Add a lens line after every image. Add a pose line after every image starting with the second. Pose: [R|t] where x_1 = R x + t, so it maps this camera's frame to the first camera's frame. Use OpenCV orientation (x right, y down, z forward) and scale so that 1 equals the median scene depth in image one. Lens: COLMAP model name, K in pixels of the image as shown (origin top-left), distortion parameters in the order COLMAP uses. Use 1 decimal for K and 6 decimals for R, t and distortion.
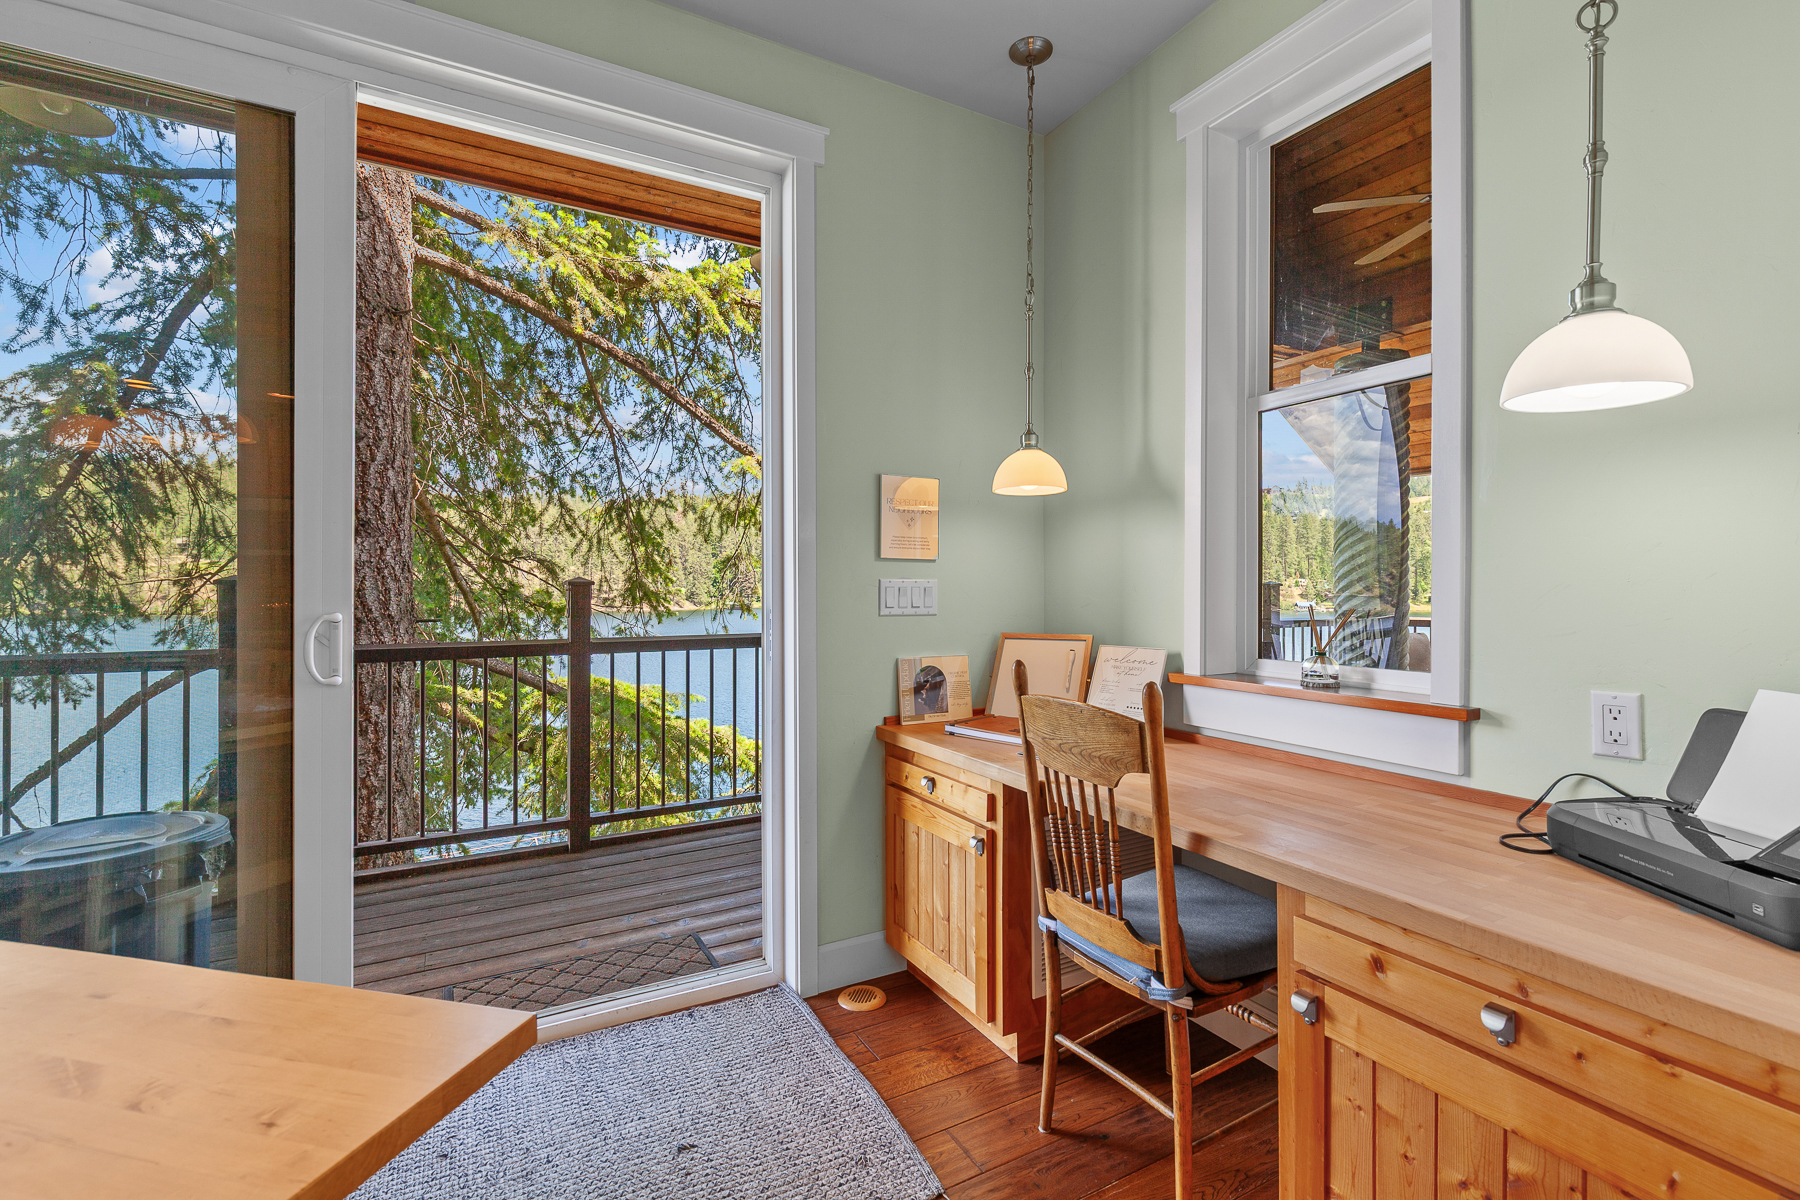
lens RADIAL K [[818.0, 0, 895.8], [0, 818.0, 593.7], [0, 0, 1]] dist [0.005043, -0.000043]
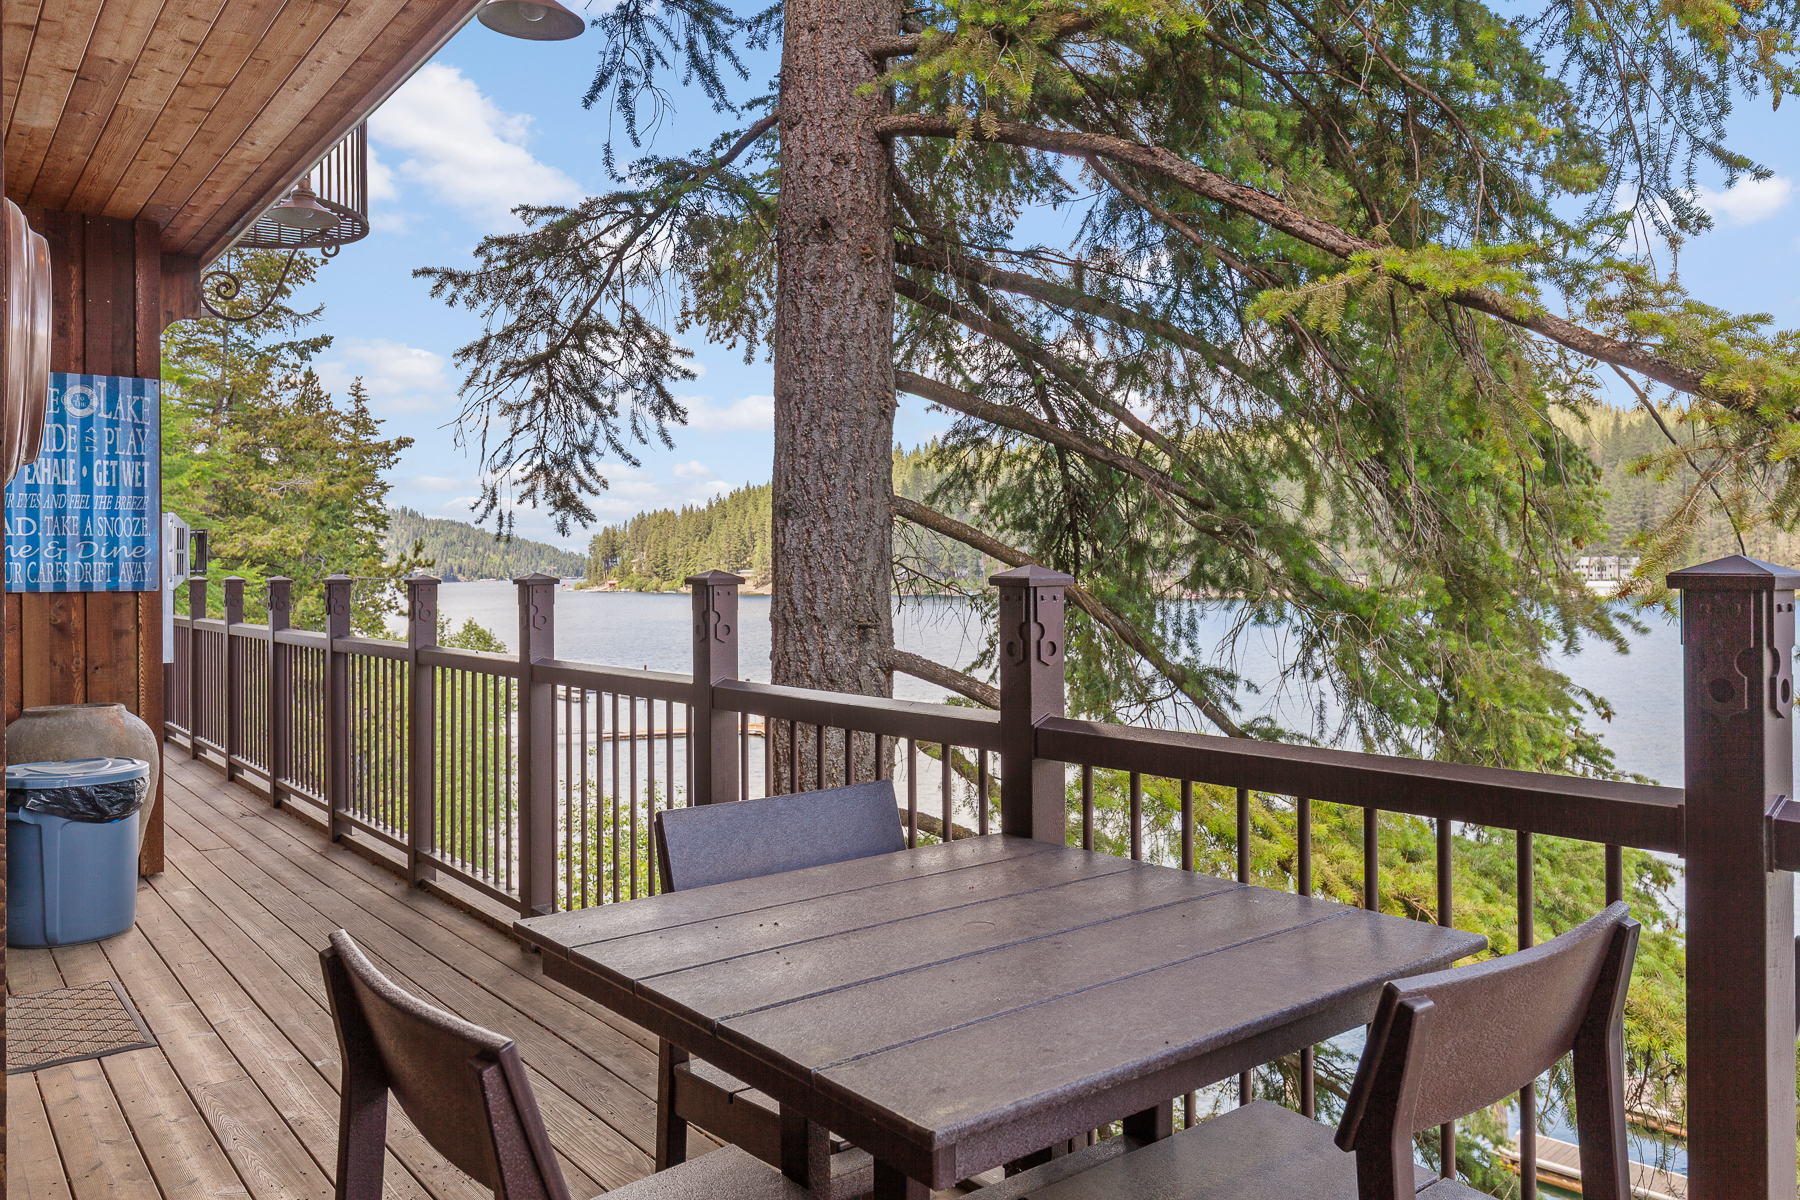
lens RADIAL K [[1285.5, 0, 901.4], [0, 1285.5, 591.2], [0, 0, 1]] dist [0.002635, 0.000140]
pose [[0.159028, -0.004153, -0.987265, 0.605833], [-0.003814, 0.999981, -0.004821, 0.007518], [0.987267, 0.004532, 0.159009, 0.899034]]
